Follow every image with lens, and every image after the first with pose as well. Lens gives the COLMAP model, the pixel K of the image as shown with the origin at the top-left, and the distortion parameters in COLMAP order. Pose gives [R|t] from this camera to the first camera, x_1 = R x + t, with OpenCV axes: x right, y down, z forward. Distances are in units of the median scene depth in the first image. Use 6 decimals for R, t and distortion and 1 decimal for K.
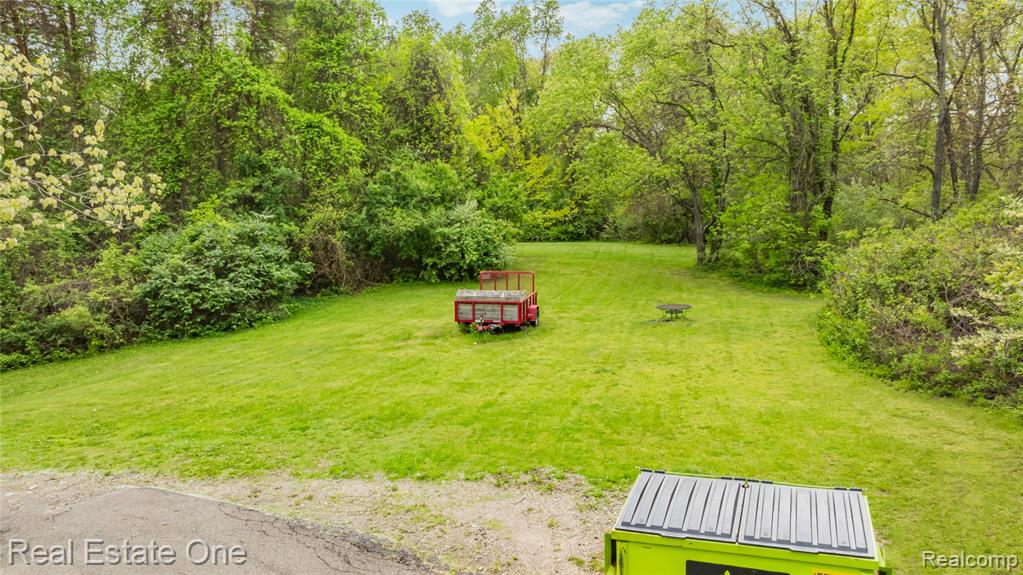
lens RADIAL K [[714.6, 0, 515.4], [0, 714.6, 286.7], [0, 0, 1]] dist [-0.012740, 0.002970]
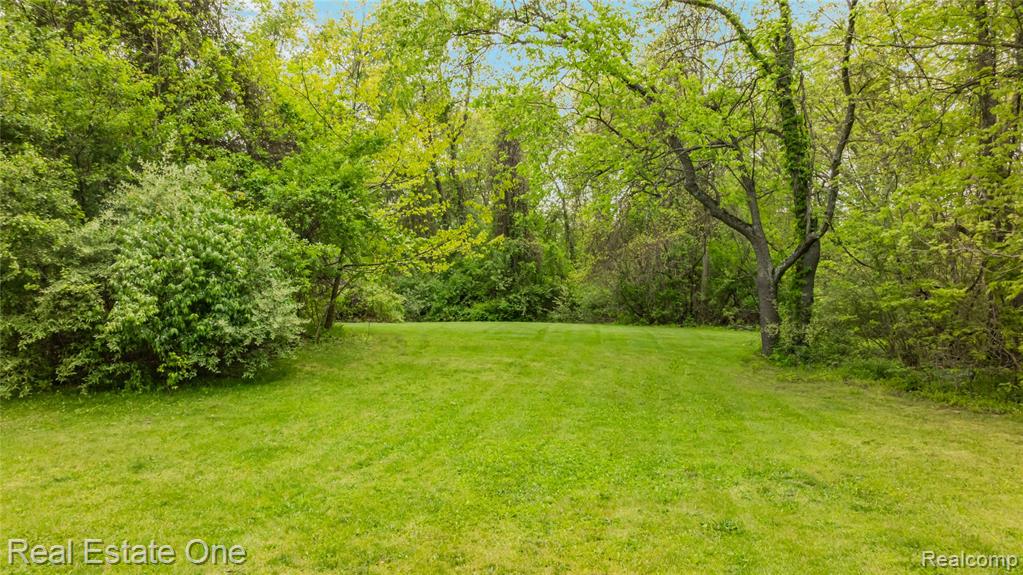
lens RADIAL K [[714.6, 0, 515.4], [0, 714.6, 286.7], [0, 0, 1]] dist [-0.012740, 0.002970]
pose [[0.997389, 0.009015, 0.071645, 0.050553], [0.001403, 0.989568, -0.144057, -0.005187], [-0.072196, 0.143782, 0.986972, 0.433045]]
